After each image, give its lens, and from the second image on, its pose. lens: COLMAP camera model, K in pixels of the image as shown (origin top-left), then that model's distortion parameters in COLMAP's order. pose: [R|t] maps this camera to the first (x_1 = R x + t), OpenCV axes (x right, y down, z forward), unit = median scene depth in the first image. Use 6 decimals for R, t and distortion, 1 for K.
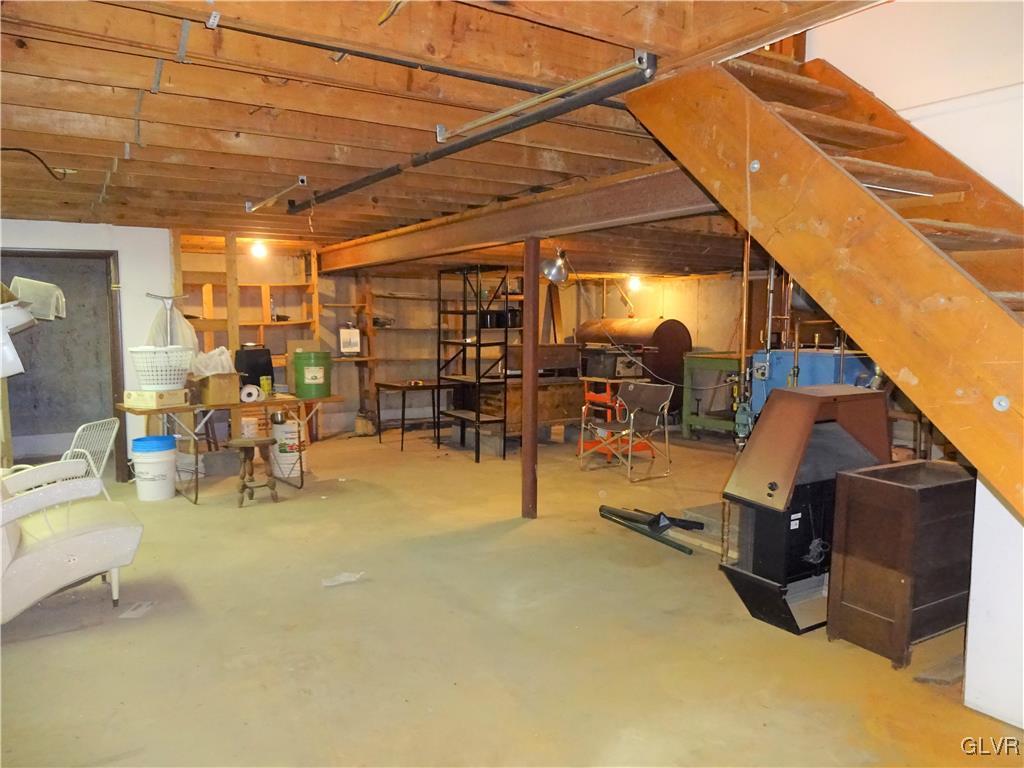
lens RADIAL K [[755.8, 0, 511.0], [0, 755.8, 382.4], [0, 0, 1]] dist [-0.005785, -0.007956]
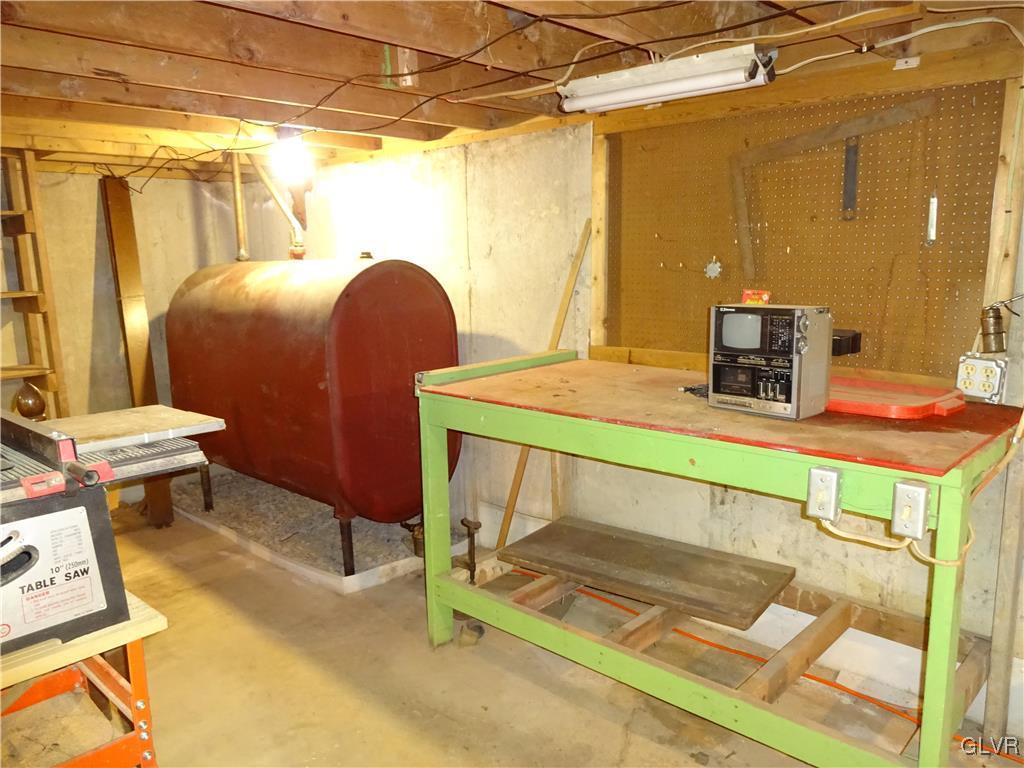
lens RADIAL K [[755.8, 0, 512.3], [0, 755.8, 386.1], [0, 0, 1]] dist [-0.005785, -0.007956]
pose [[0.968925, -0.072444, 0.236508, 0.176660], [0.051088, 0.994145, 0.095218, -0.055274], [-0.242021, -0.080176, 0.966953, 0.636455]]
